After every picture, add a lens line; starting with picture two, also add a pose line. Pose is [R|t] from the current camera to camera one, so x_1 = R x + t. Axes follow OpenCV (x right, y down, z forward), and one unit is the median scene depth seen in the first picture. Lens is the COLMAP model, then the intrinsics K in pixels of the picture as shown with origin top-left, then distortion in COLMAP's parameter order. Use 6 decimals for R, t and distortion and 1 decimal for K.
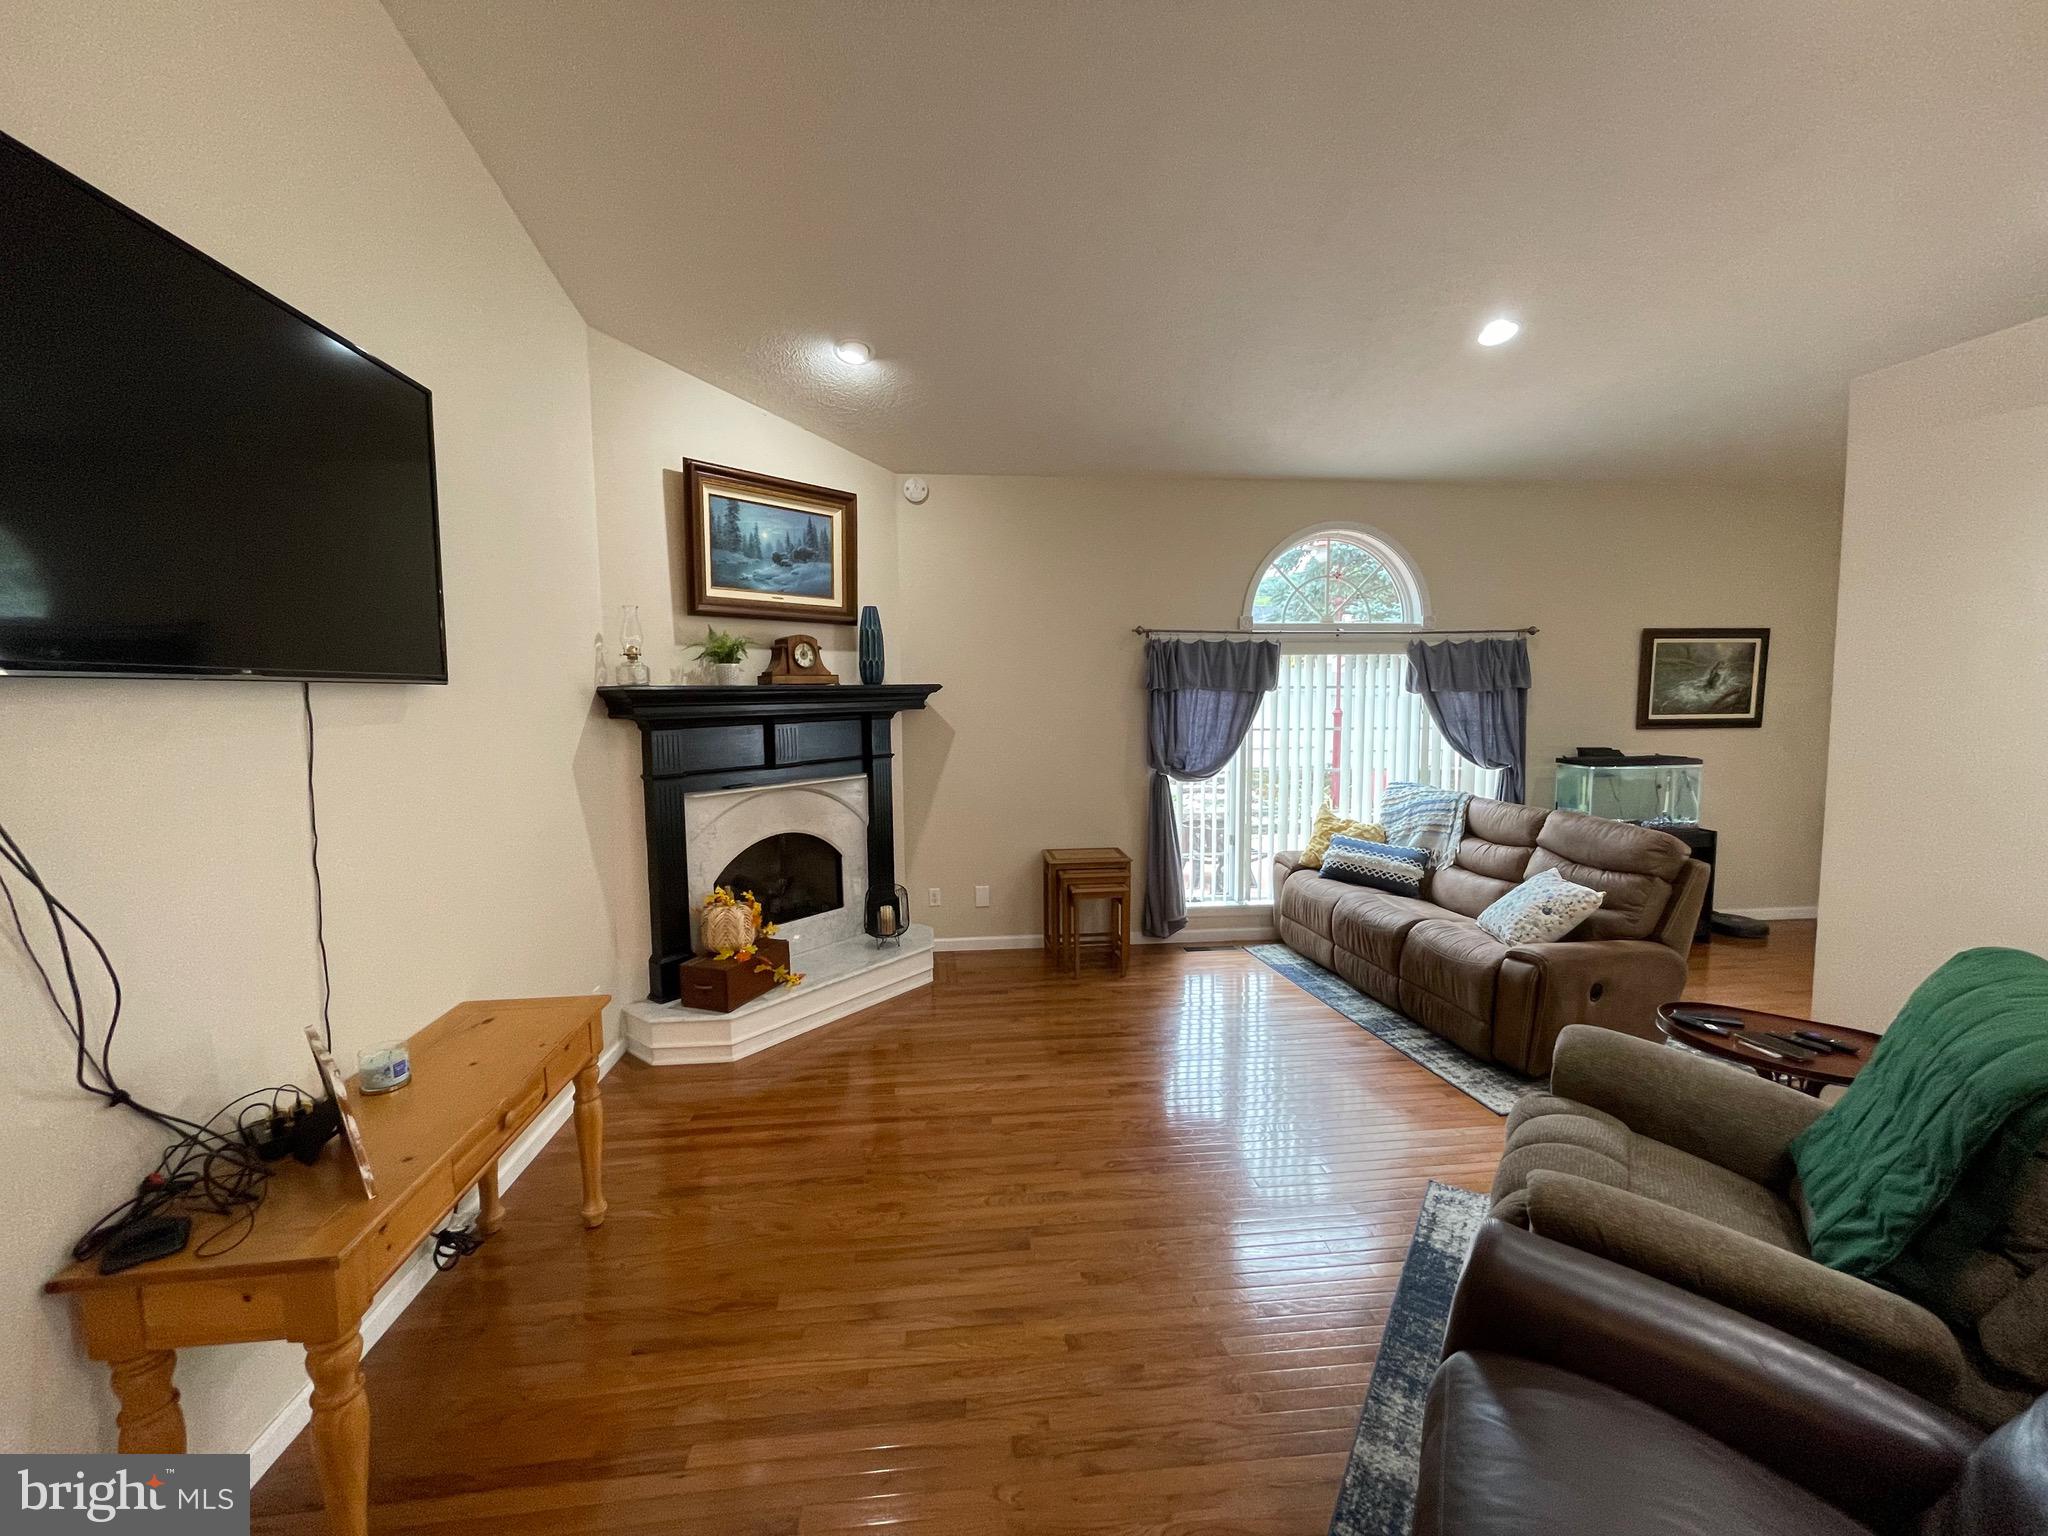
lens RADIAL K [[832.3, 0, 1012.2], [0, 832.3, 765.0], [0, 0, 1]] dist [-0.003956, 0.000148]
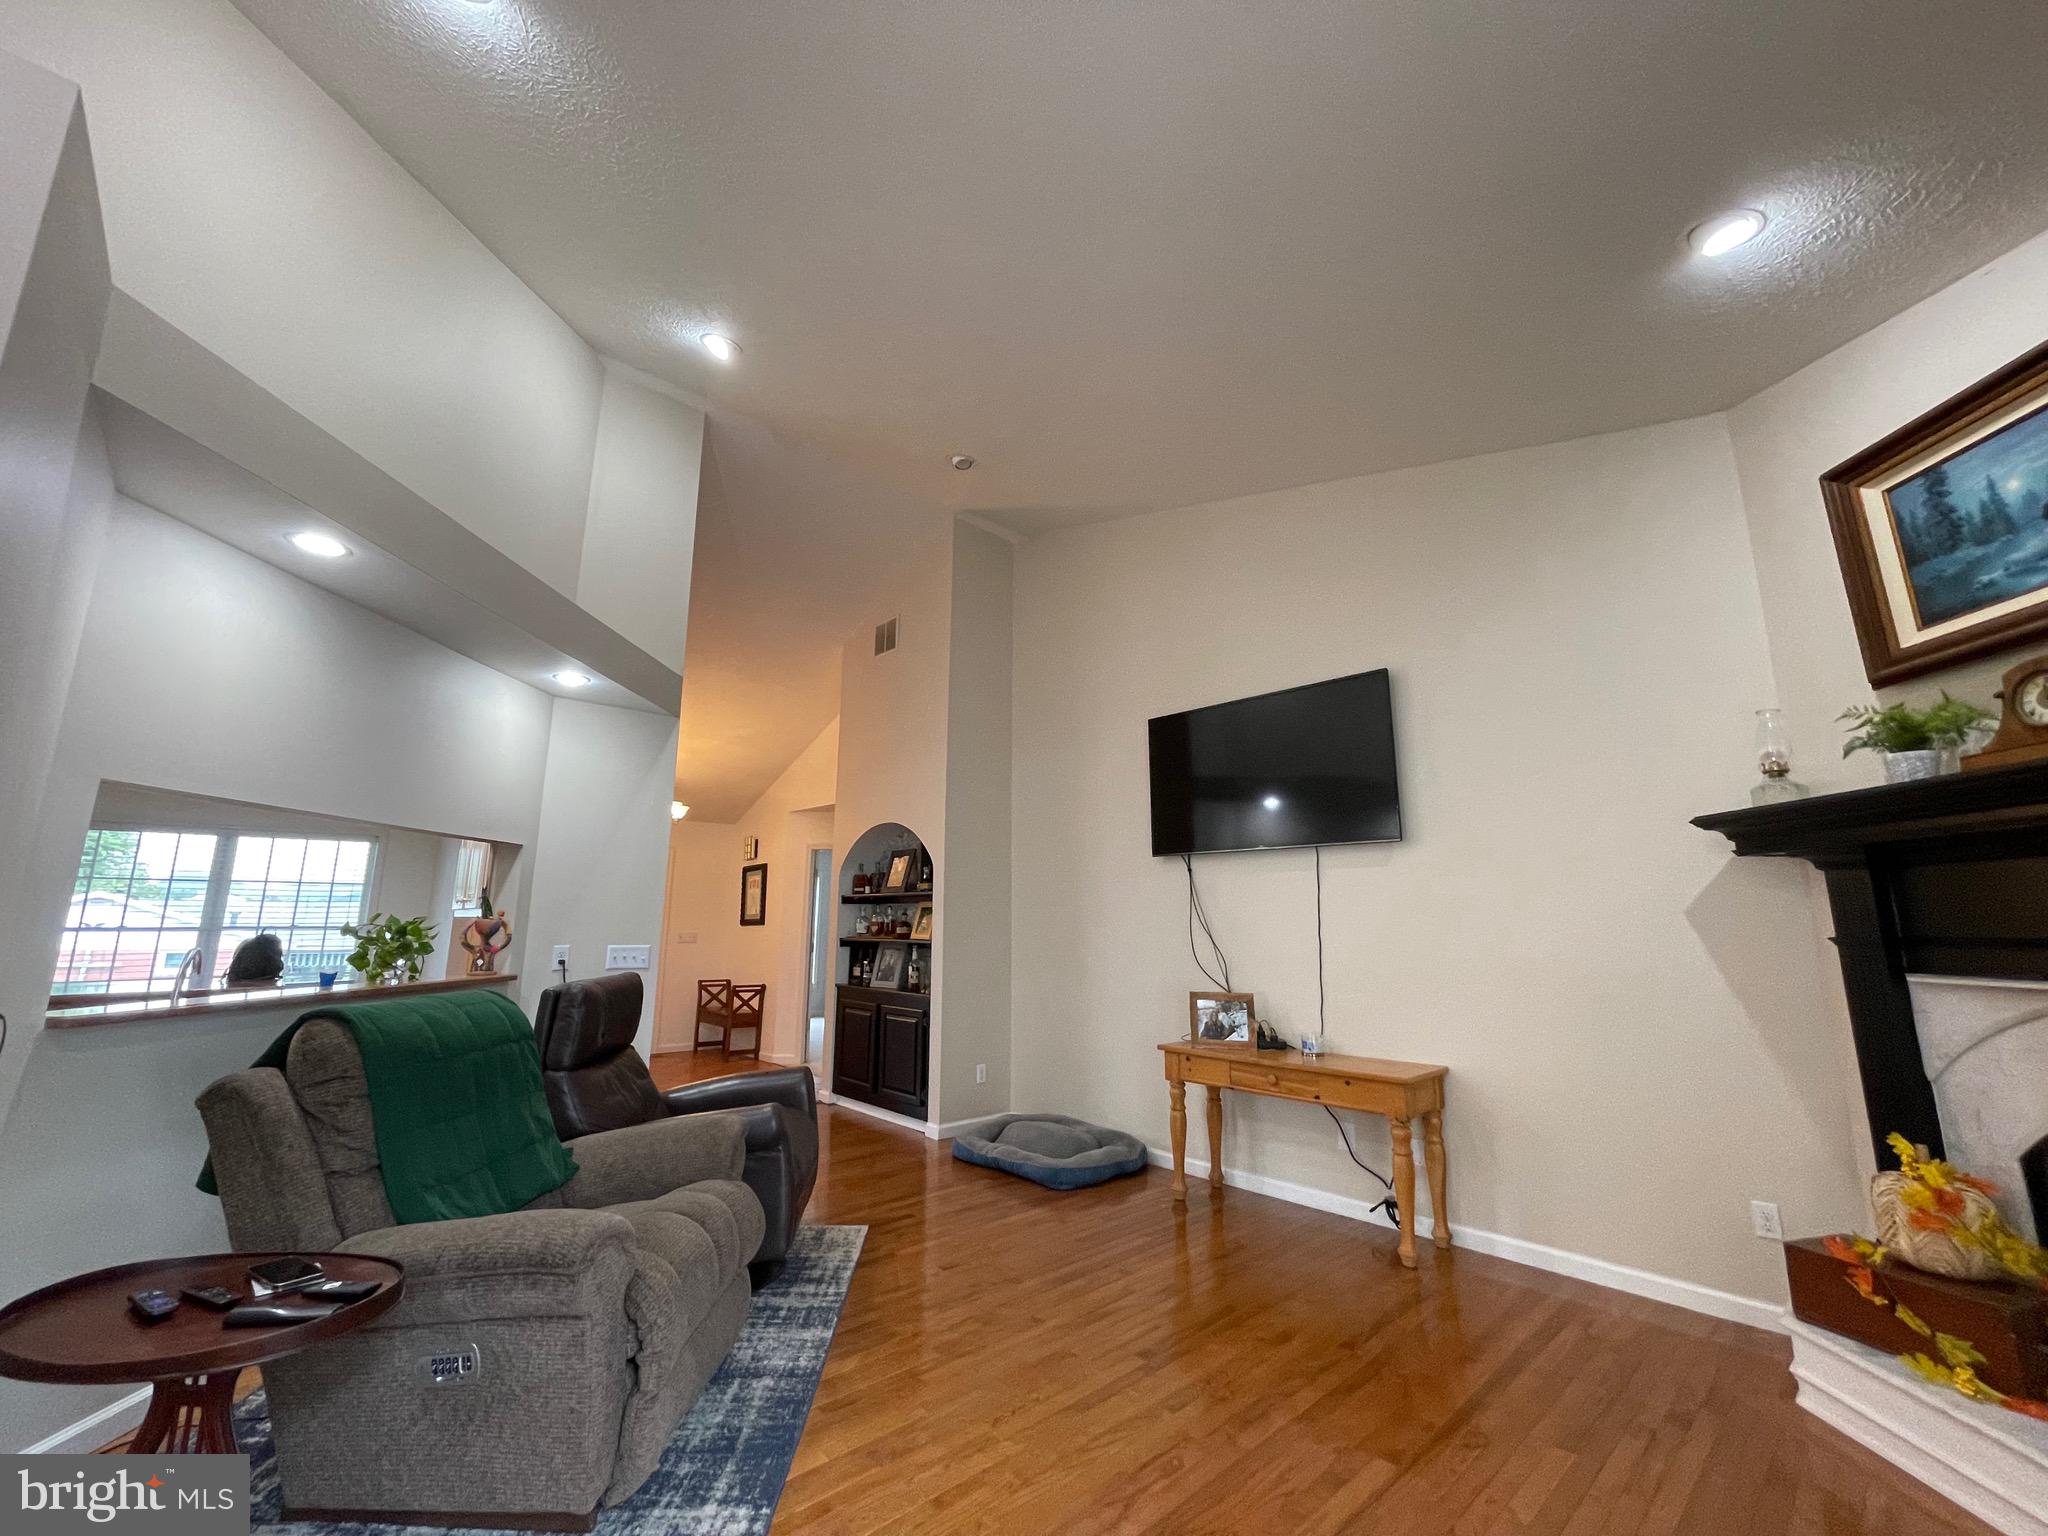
lens RADIAL K [[832.3, 0, 1029.8], [0, 832.3, 759.2], [0, 0, 1]] dist [-0.003956, 0.000148]
pose [[-0.789939, -0.111454, -0.602972, 0.435051], [-0.051509, 0.991928, -0.115869, -0.015212], [0.611019, -0.060471, -0.789303, 0.935889]]
